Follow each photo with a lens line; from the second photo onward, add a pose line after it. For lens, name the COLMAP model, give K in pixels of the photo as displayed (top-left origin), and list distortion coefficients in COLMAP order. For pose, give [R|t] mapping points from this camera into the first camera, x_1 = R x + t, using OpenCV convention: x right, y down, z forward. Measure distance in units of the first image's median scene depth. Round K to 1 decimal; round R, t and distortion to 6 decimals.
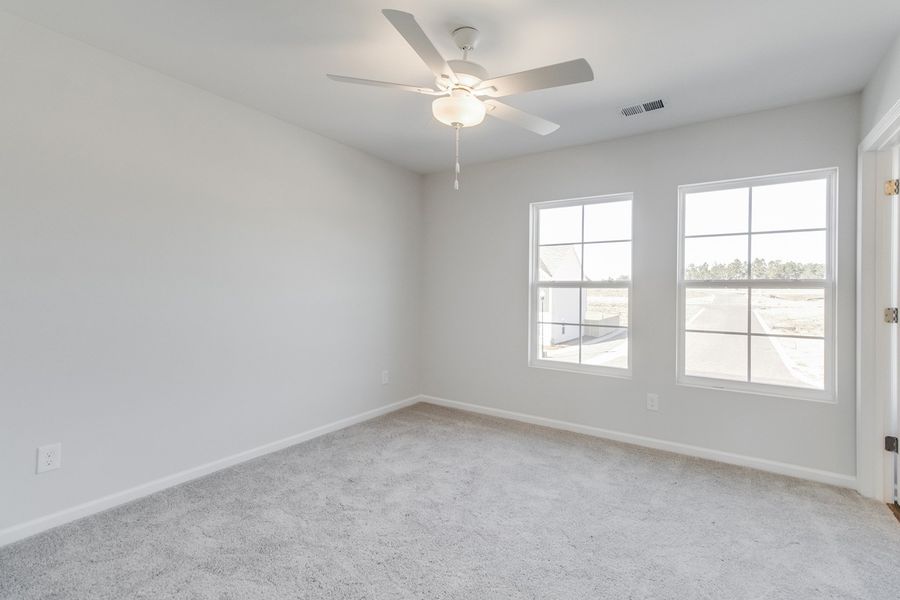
lens RADIAL K [[388.2, 0, 474.8], [0, 388.2, 297.4], [0, 0, 1]] dist [-0.004267, -0.000158]
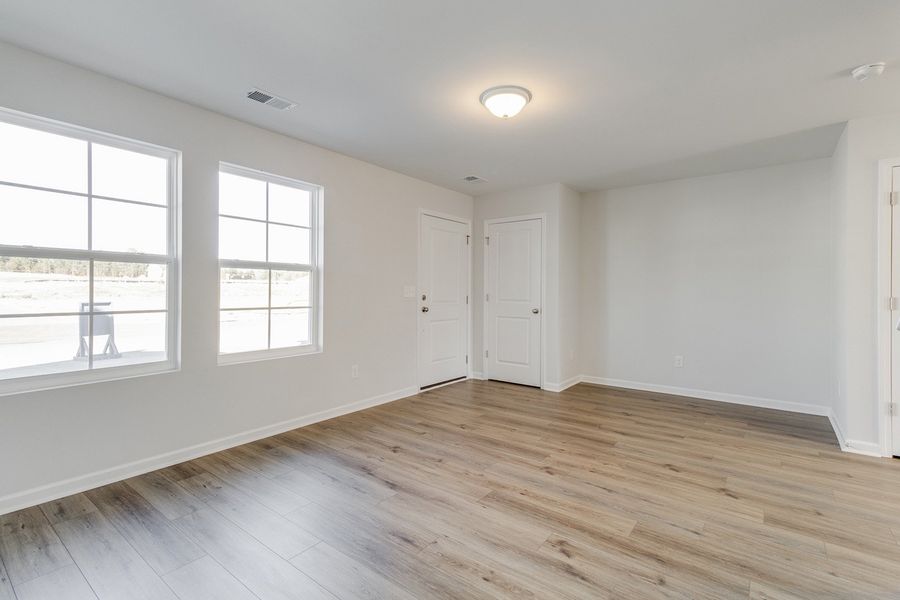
lens RADIAL K [[412.2, 0, 462.3], [0, 412.2, 291.7], [0, 0, 1]] dist [0.016970, -0.001474]
pose [[0.081916, -0.029196, 0.996211, -0.414439], [-0.020898, 0.999301, 0.031004, -0.006367], [-0.996420, -0.023359, 0.081249, 0.271897]]
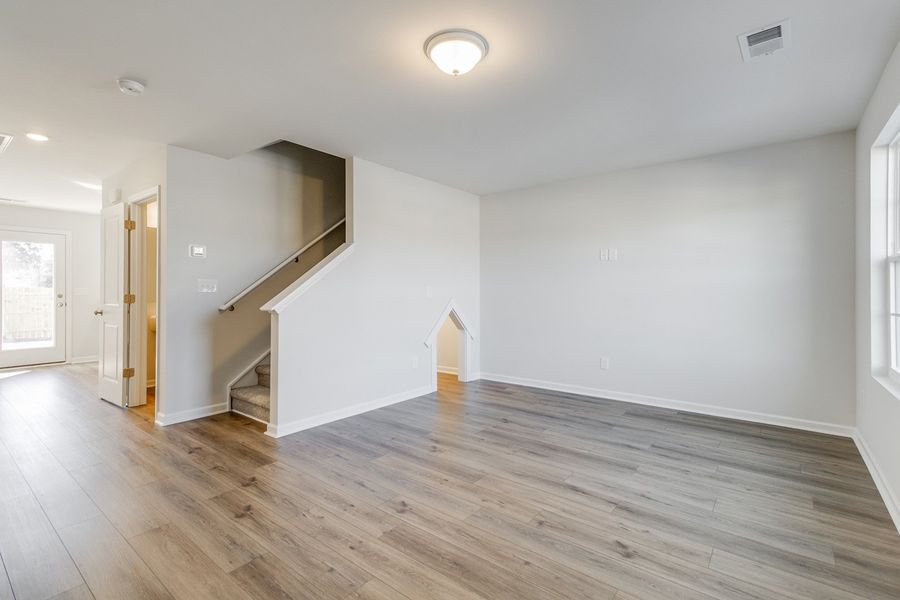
lens RADIAL K [[413.6, 0, 462.8], [0, 413.6, 293.3], [0, 0, 1]] dist [0.016427, 0.000707]
pose [[-0.092918, -0.024920, -0.995362, 1.111623], [0.016590, 0.999509, -0.026572, 0.038888], [0.995536, -0.018982, -0.092459, 0.327989]]
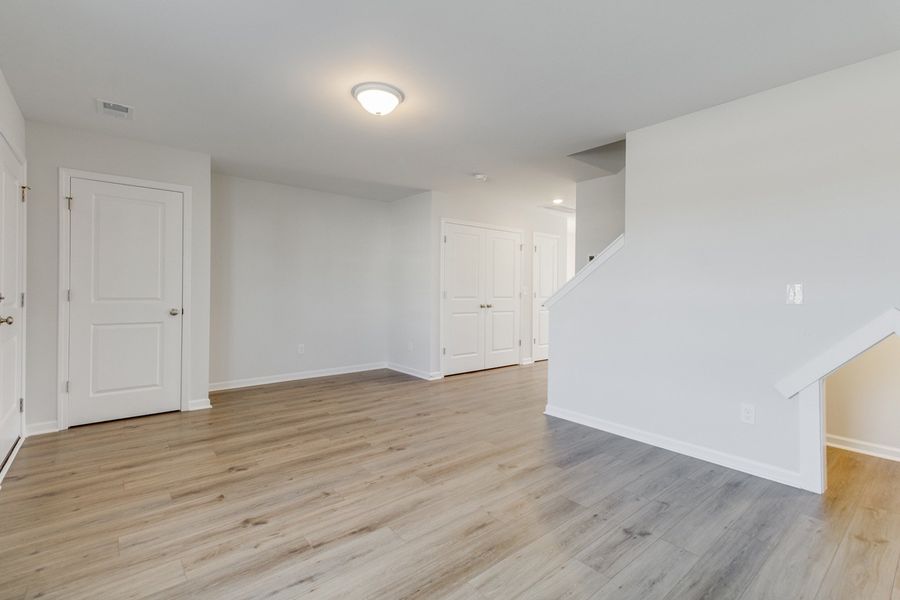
lens RADIAL K [[412.2, 0, 451.4], [0, 412.2, 292.1], [0, 0, 1]] dist [0.016970, -0.001474]
pose [[-0.951393, -0.040897, 0.305252, 0.031802], [-0.044045, 0.999024, -0.003428, 0.020347], [-0.304814, -0.016706, -0.952265, 1.013872]]
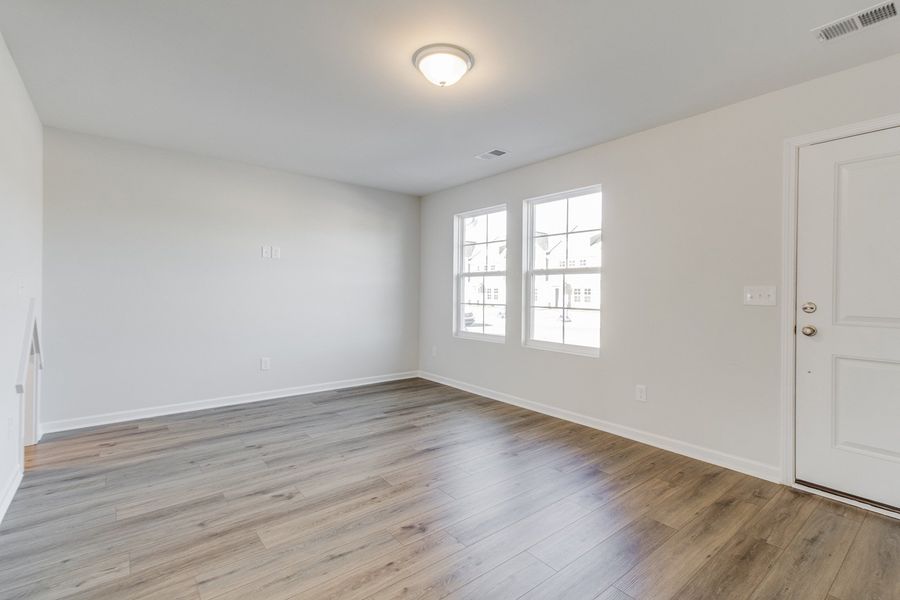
lens RADIAL K [[412.2, 0, 452.7], [0, 412.2, 294.2], [0, 0, 1]] dist [0.016970, -0.001474]
pose [[0.947220, -0.017305, -0.320117, 0.683583], [0.023439, 0.999608, 0.015317, 0.011424], [0.319727, -0.022012, 0.947254, -0.413941]]
